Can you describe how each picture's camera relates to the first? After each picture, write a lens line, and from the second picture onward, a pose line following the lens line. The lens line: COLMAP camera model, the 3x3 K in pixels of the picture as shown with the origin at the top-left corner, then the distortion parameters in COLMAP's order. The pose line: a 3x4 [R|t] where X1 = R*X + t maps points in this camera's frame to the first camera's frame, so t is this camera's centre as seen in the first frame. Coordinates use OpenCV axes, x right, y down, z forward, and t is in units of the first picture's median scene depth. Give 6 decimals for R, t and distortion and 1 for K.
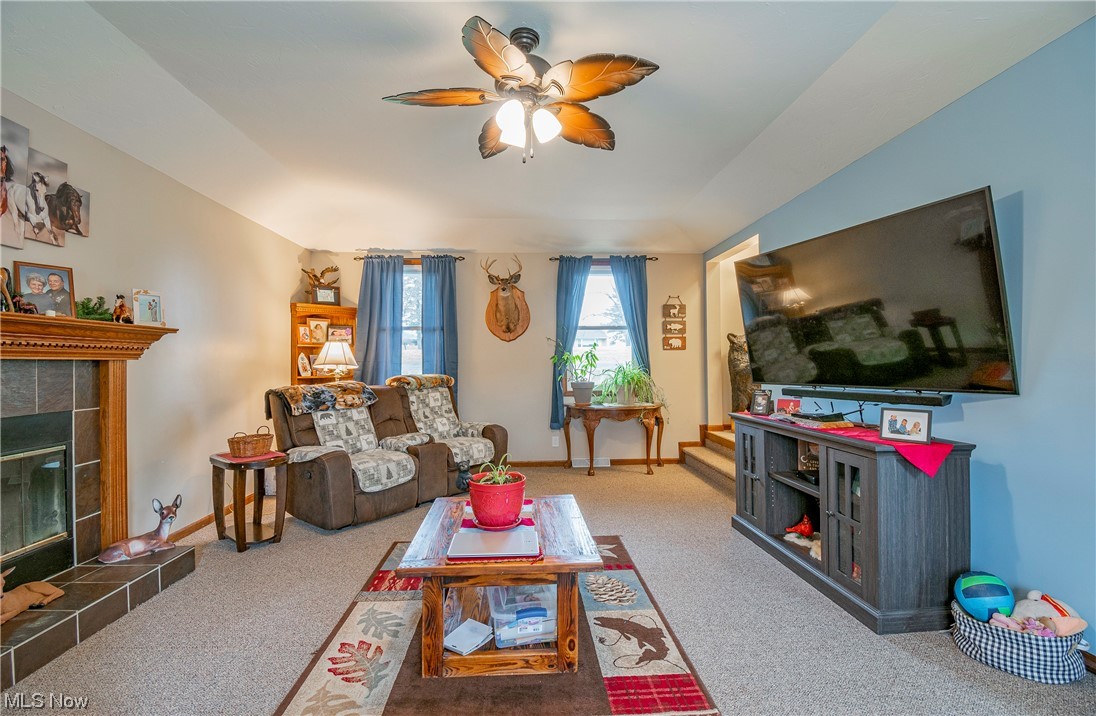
lens RADIAL K [[513.2, 0, 545.0], [0, 513.2, 357.9], [0, 0, 1]] dist [-0.006487, -0.000987]
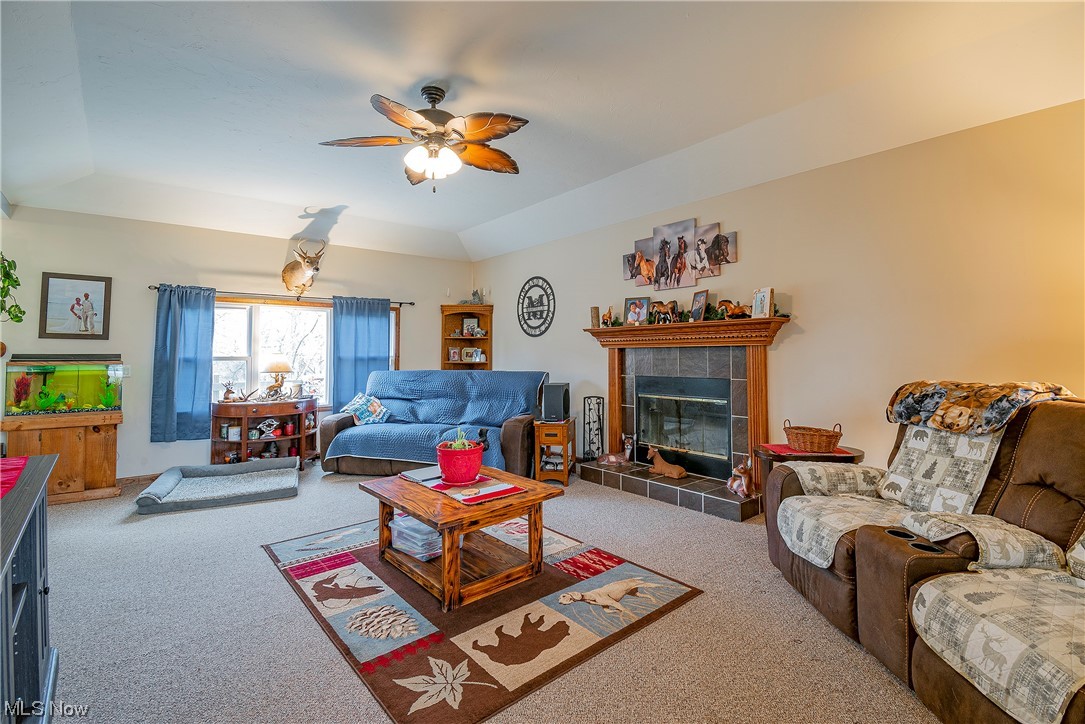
lens RADIAL K [[504.6, 0, 548.8], [0, 504.6, 341.6], [0, 0, 1]] dist [-0.002561, -0.000121]
pose [[-0.803197, 0.001758, -0.595710, 0.423876], [0.021014, 0.999457, -0.025385, 0.018285], [0.595342, -0.032907, -0.802798, 1.956899]]
